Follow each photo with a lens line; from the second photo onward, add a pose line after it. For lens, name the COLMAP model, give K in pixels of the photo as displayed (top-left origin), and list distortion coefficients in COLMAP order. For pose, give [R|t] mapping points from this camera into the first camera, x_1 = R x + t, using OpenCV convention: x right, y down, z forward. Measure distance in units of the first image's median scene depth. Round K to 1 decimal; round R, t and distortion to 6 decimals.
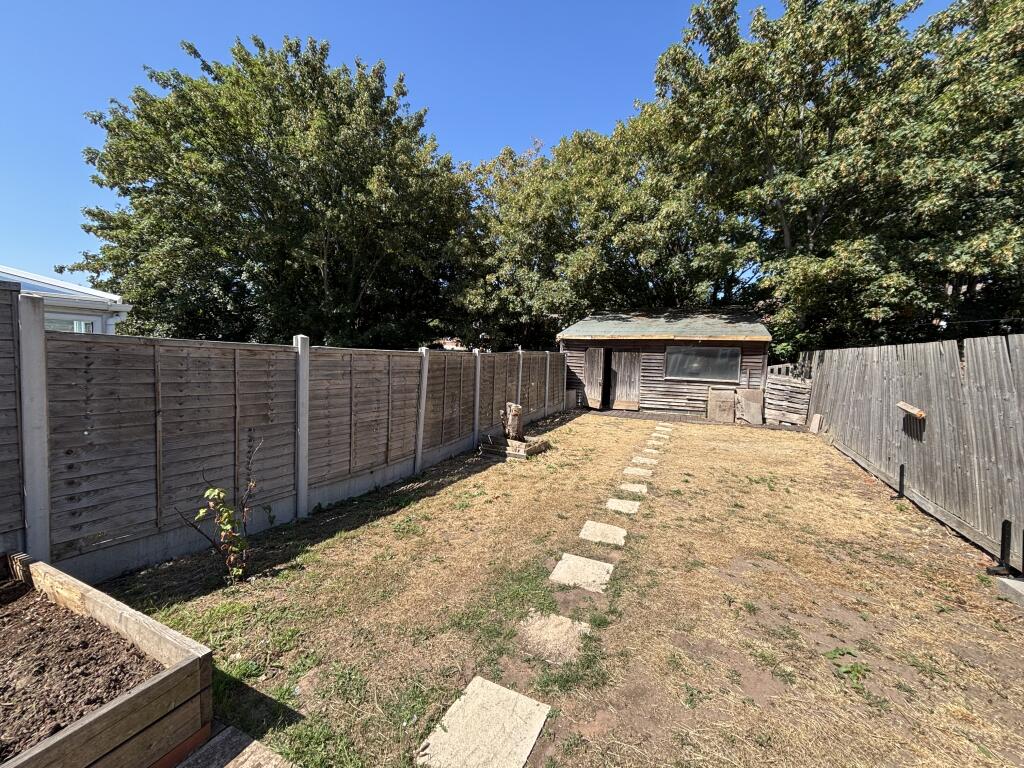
lens RADIAL K [[417.5, 0, 507.0], [0, 417.5, 383.3], [0, 0, 1]] dist [0.000208, -0.000227]
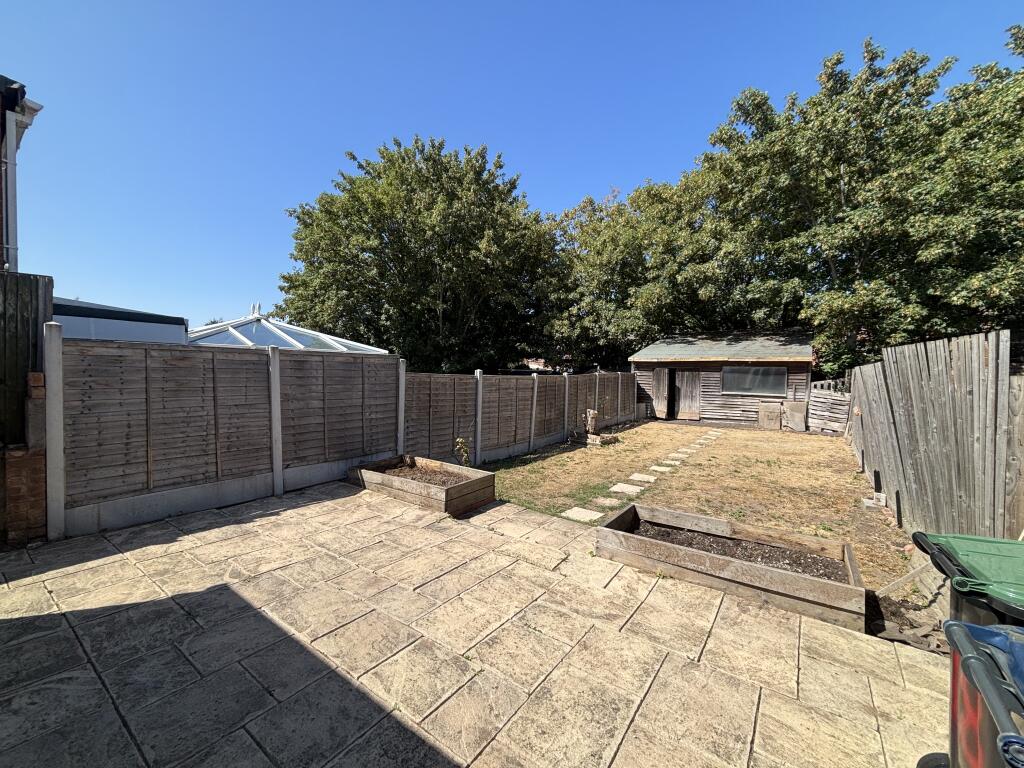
lens RADIAL K [[417.5, 0, 507.0], [0, 417.5, 383.3], [0, 0, 1]] dist [0.000208, -0.000227]
pose [[0.981794, -0.008735, -0.189748, 0.001006], [0.000649, 0.999091, -0.042634, 0.010023], [0.189947, 0.041735, 0.980907, -0.278230]]
